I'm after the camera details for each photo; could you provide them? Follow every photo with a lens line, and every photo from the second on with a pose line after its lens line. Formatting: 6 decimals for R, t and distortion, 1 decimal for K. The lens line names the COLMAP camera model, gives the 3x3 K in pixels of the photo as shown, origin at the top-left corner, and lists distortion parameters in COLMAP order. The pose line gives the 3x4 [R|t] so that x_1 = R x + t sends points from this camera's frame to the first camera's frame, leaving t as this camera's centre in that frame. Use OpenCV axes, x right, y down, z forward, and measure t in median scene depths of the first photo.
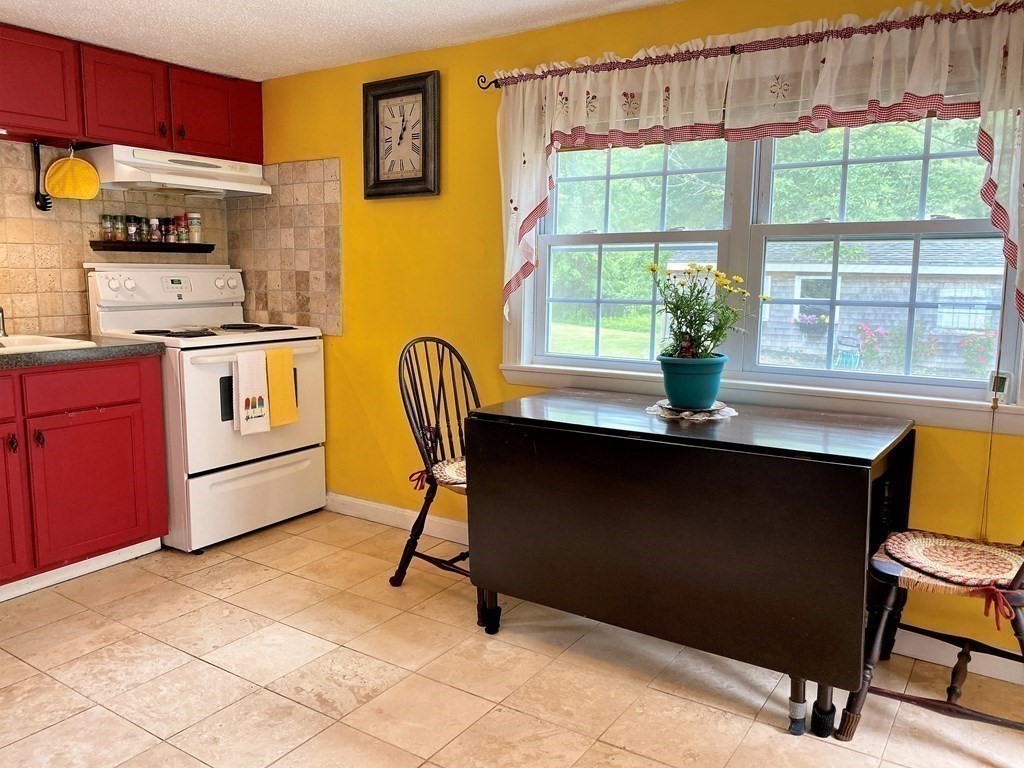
lens RADIAL K [[818.8, 0, 504.5], [0, 818.8, 382.1], [0, 0, 1]] dist [0.033303, -0.012444]
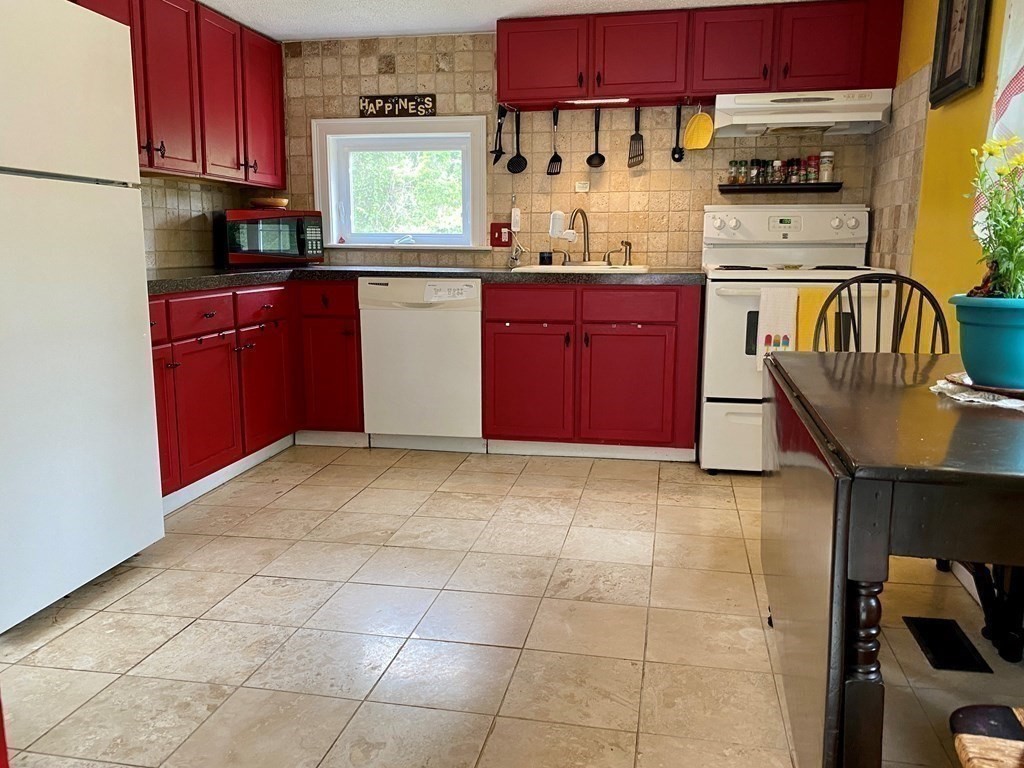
lens RADIAL K [[818.8, 0, 504.4], [0, 818.8, 383.9], [0, 0, 1]] dist [0.033303, -0.012444]
pose [[0.358321, 0.154065, -0.920798, 0.496940], [-0.132471, 0.984701, 0.113207, 0.008345], [0.924152, 0.081415, 0.373249, 0.346014]]
